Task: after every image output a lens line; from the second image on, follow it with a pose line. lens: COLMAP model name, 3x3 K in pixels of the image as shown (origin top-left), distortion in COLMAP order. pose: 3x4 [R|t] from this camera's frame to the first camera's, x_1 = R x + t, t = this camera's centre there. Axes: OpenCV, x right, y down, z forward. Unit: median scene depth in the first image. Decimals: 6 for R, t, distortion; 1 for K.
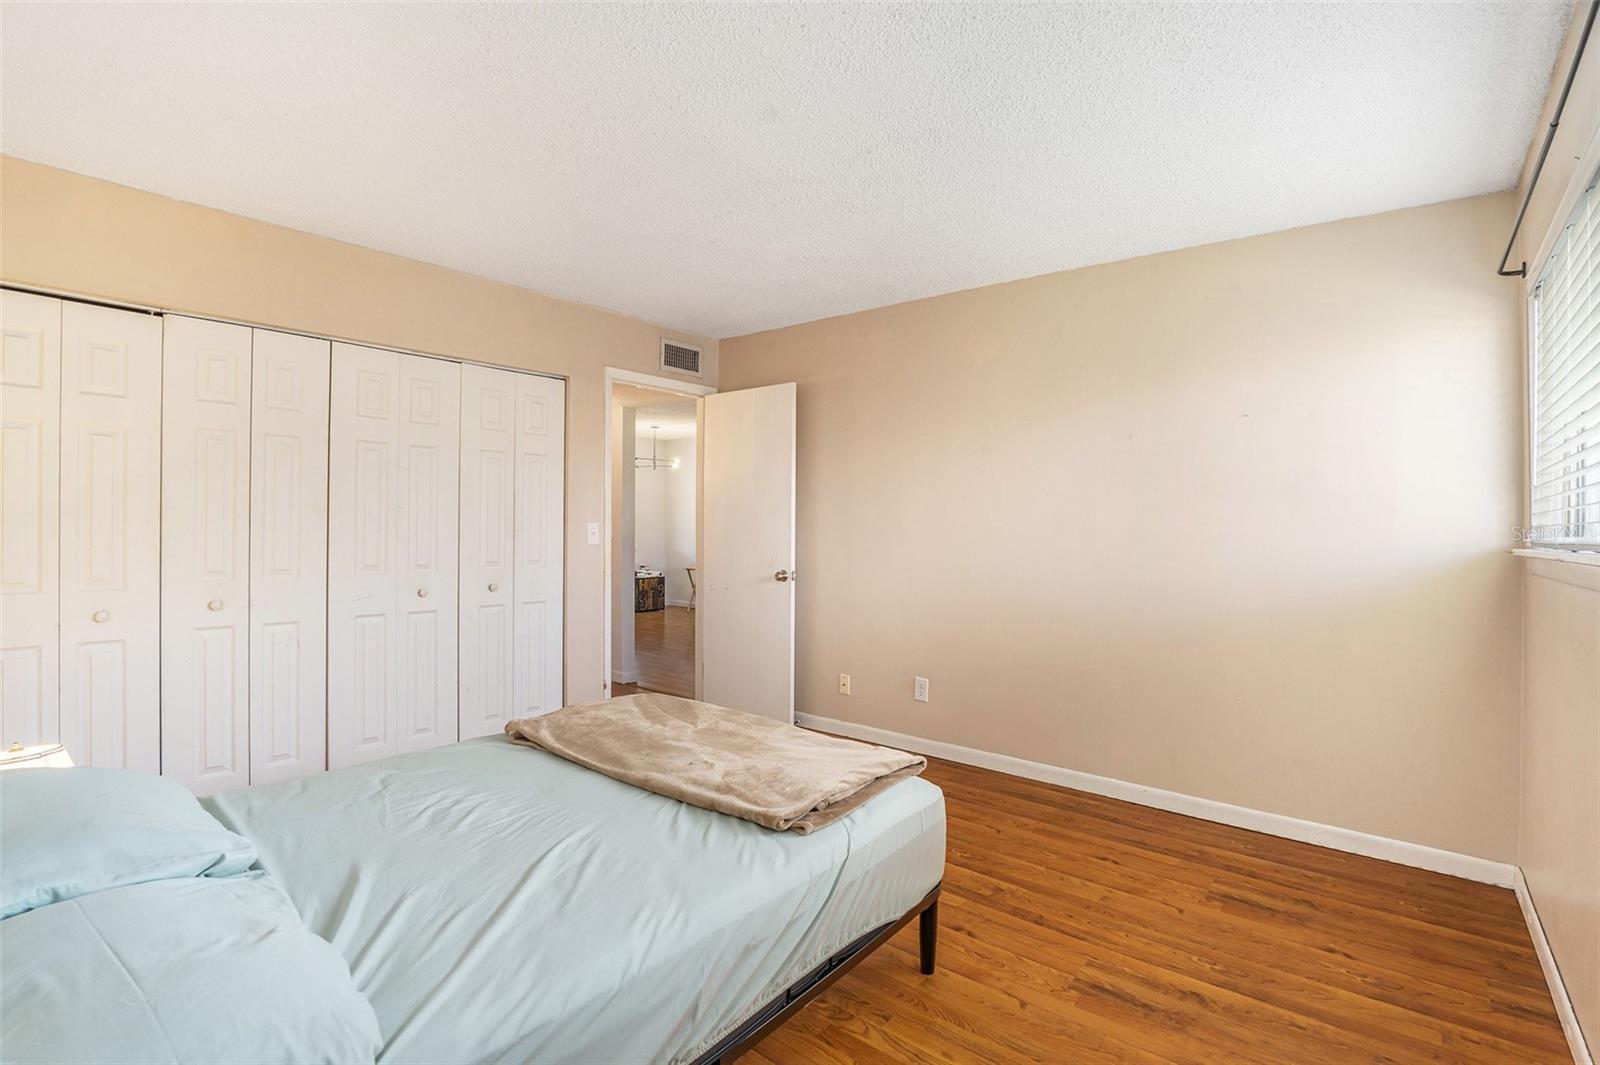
lens RADIAL K [[741.7, 0, 810.0], [0, 741.7, 534.4], [0, 0, 1]] dist [-0.056579, 0.007022]
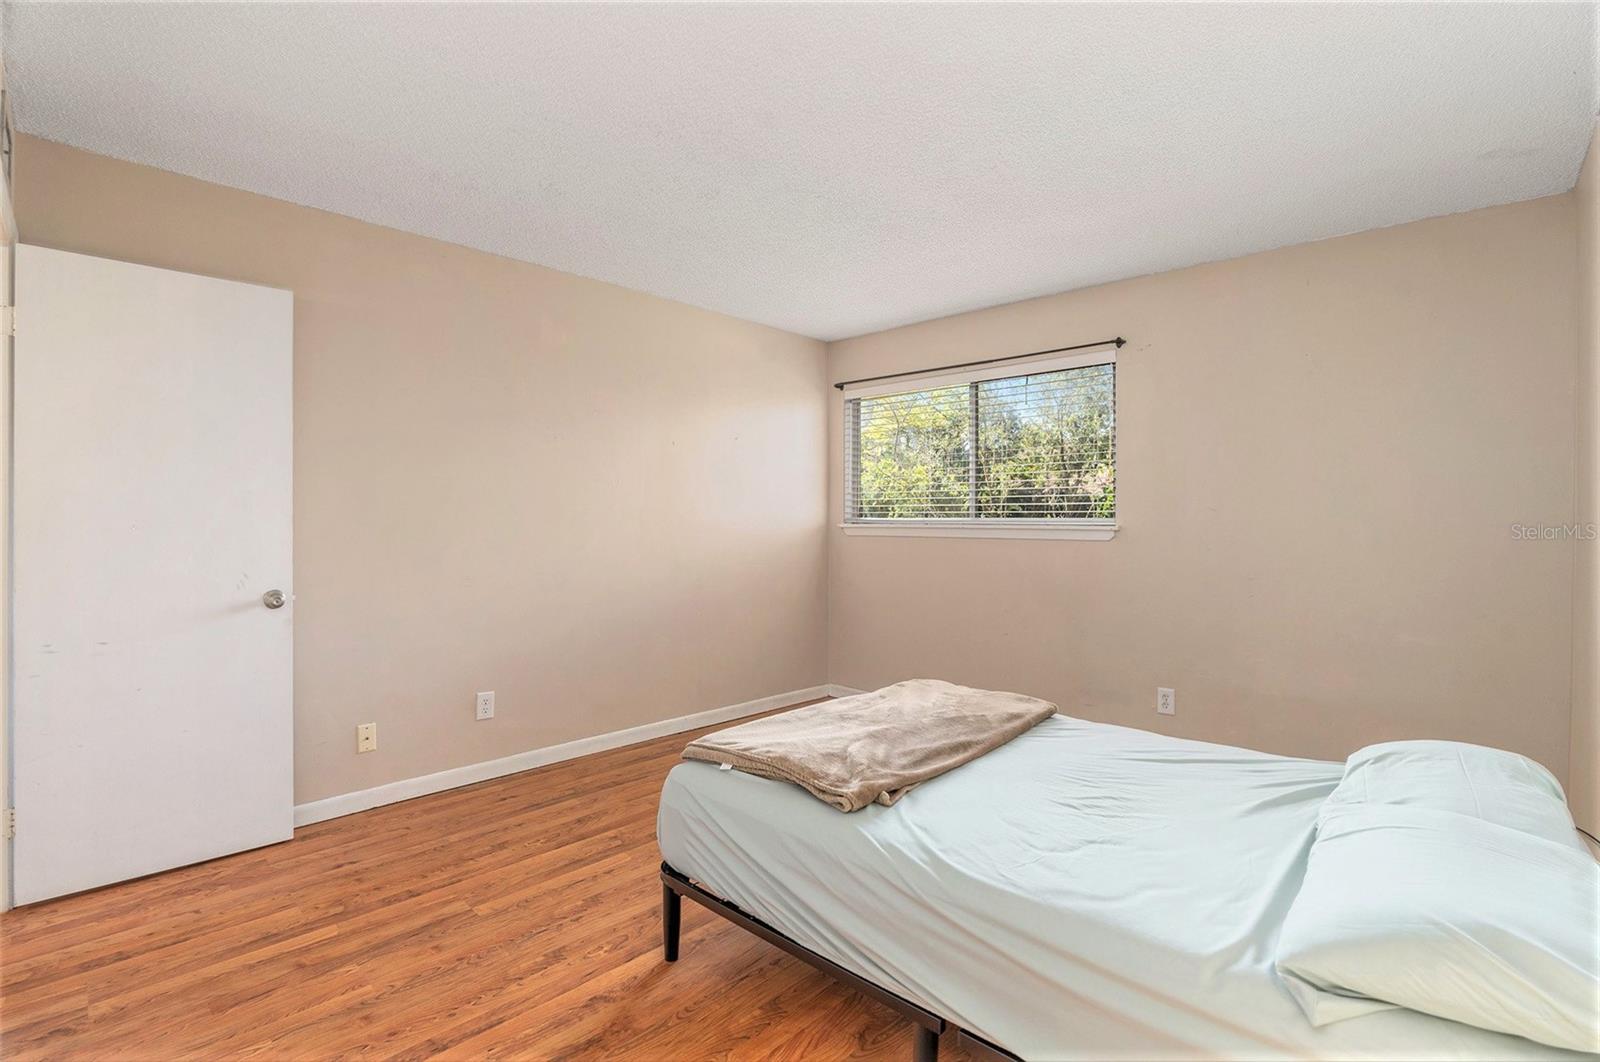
lens RADIAL K [[718.4, 0, 776.8], [0, 718.4, 513.0], [0, 0, 1]] dist [0.001166, 0.000045]
pose [[0.091018, 0.002676, 0.995846, -0.988842], [0.005381, 0.999980, -0.003179, -0.017414], [-0.995835, 0.005648, 0.091002, 0.874152]]
